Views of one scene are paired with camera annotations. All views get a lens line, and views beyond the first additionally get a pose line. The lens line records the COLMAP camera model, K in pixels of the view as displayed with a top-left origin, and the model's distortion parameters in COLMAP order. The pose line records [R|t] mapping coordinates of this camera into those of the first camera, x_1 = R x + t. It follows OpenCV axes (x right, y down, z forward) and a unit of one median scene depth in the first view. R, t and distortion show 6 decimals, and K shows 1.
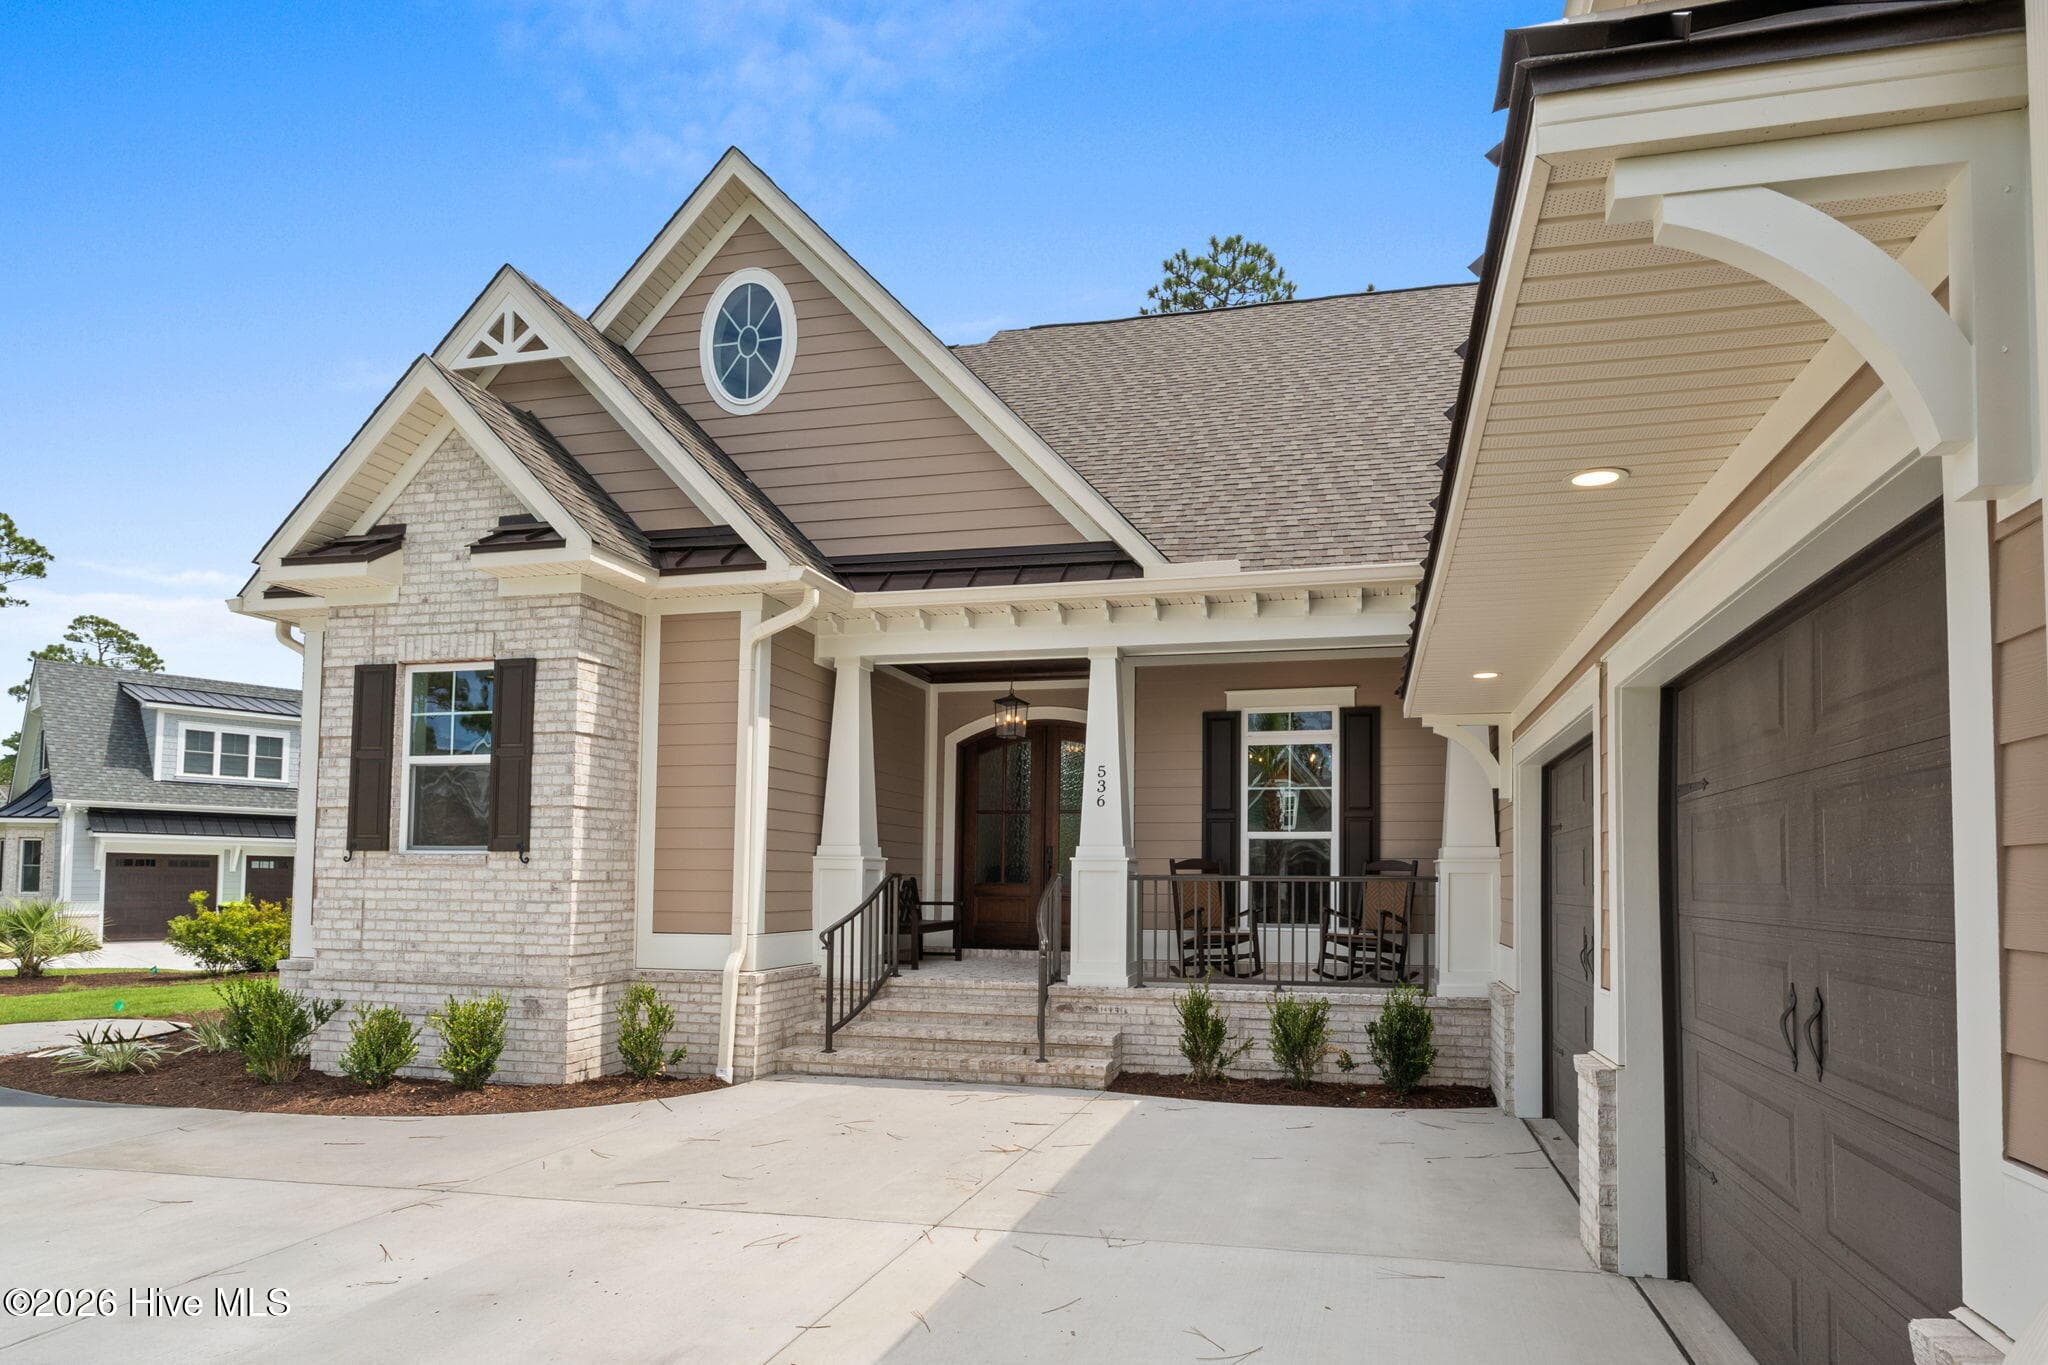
lens RADIAL K [[1107.7, 0, 1097.0], [0, 1107.7, 834.4], [0, 0, 1]] dist [0.004030, 0.000469]
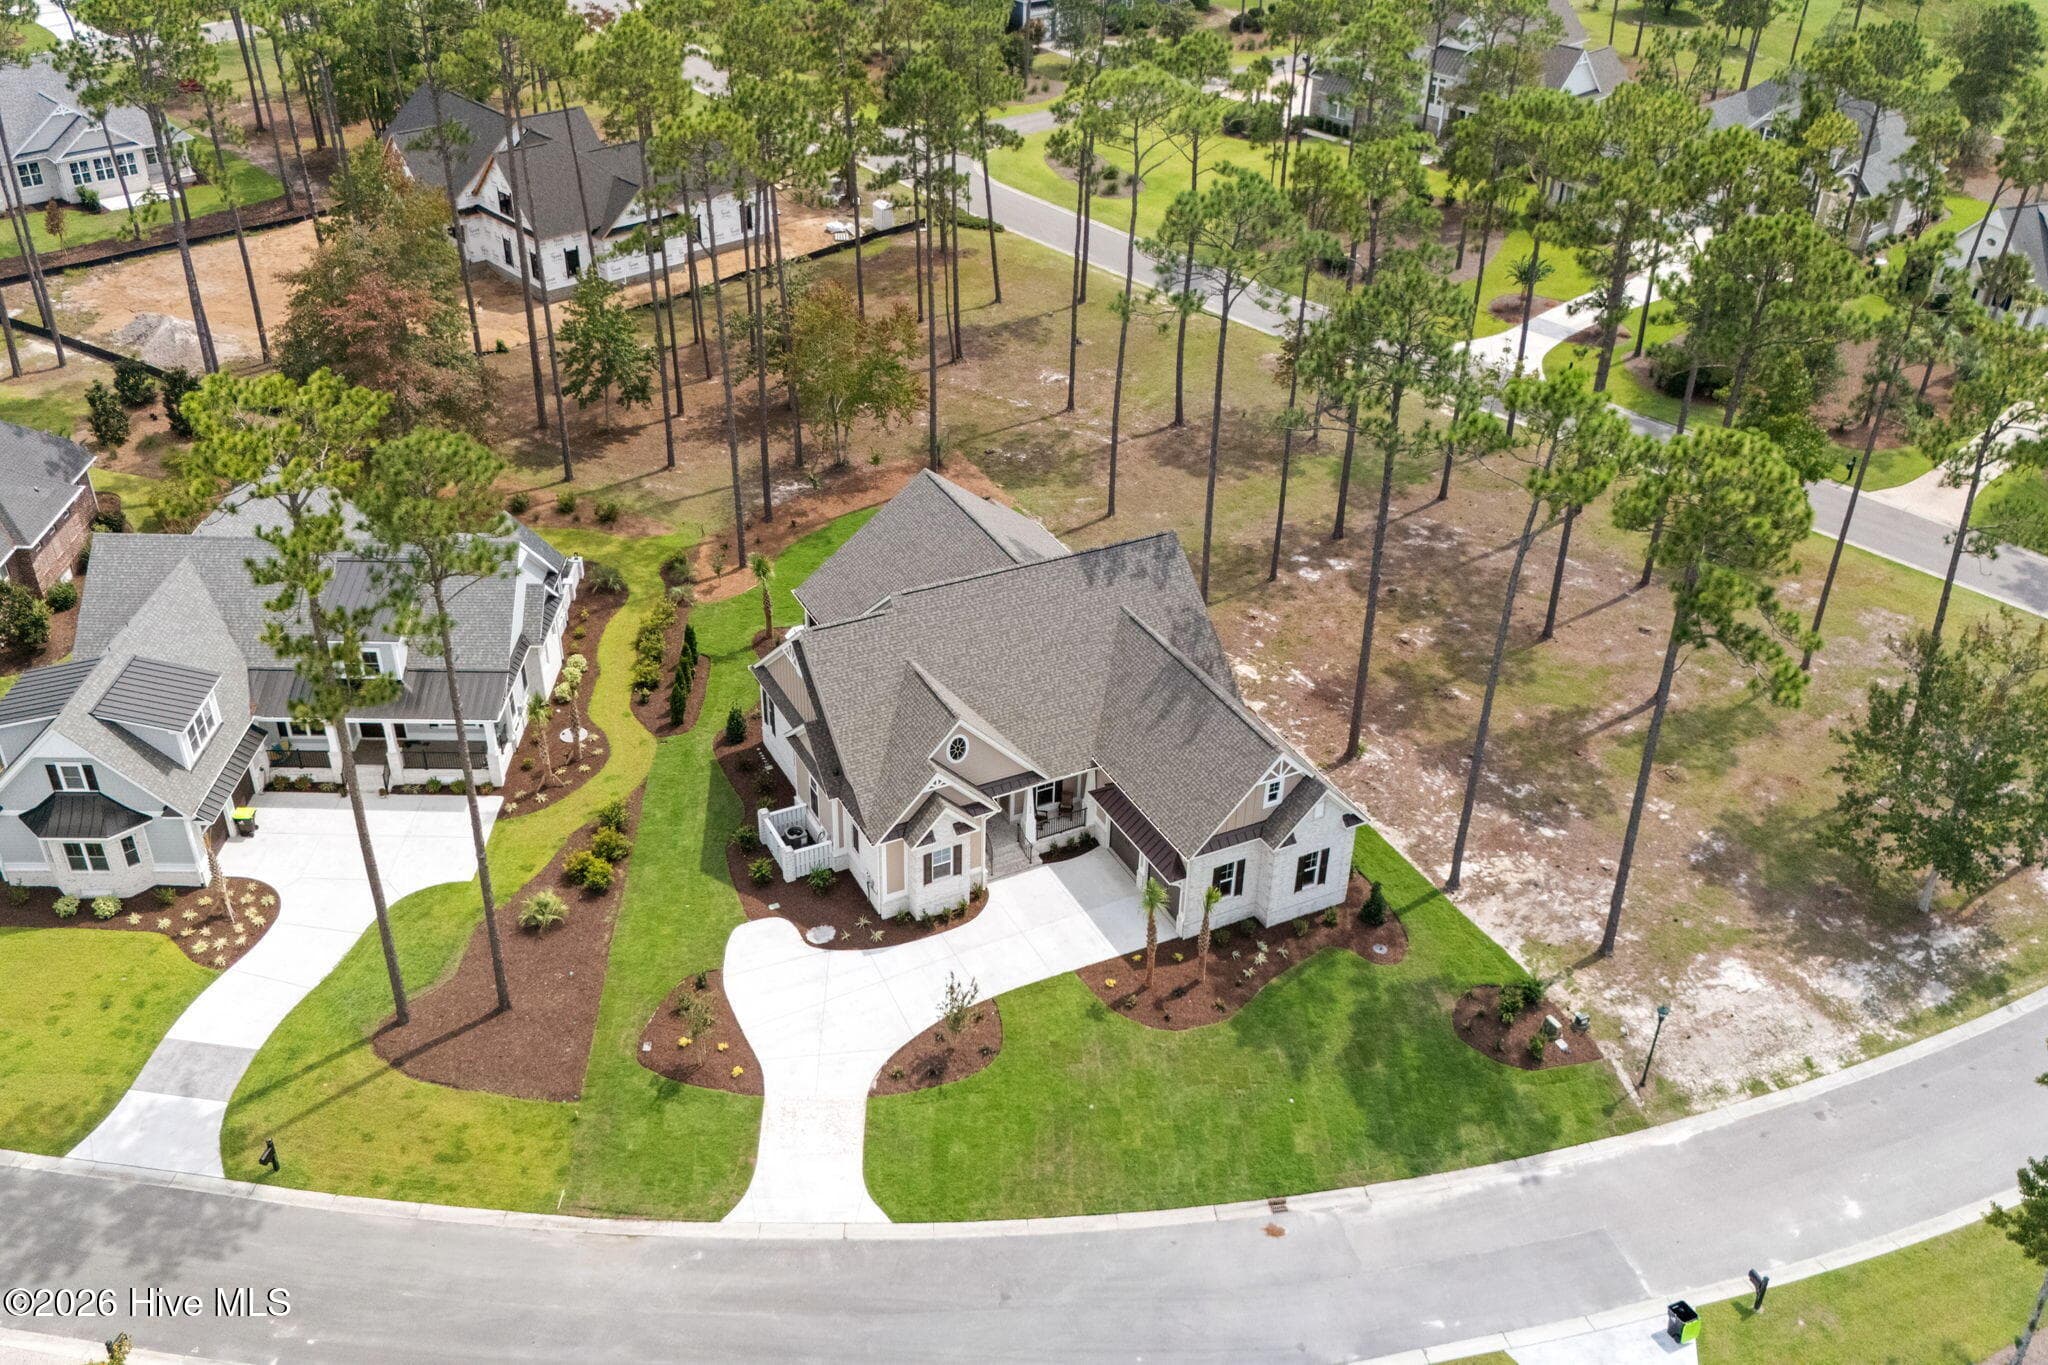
lens RADIAL K [[1805.0, 0, 1008.9], [0, 1805.0, 672.6], [0, 0, 1]] dist [0.048459, -0.042474]
pose [[0.762881, -0.345040, 0.546772, -4.457447], [-0.035403, 0.822129, 0.568199, -5.357591], [-0.645568, -0.452826, 0.614972, -3.781555]]
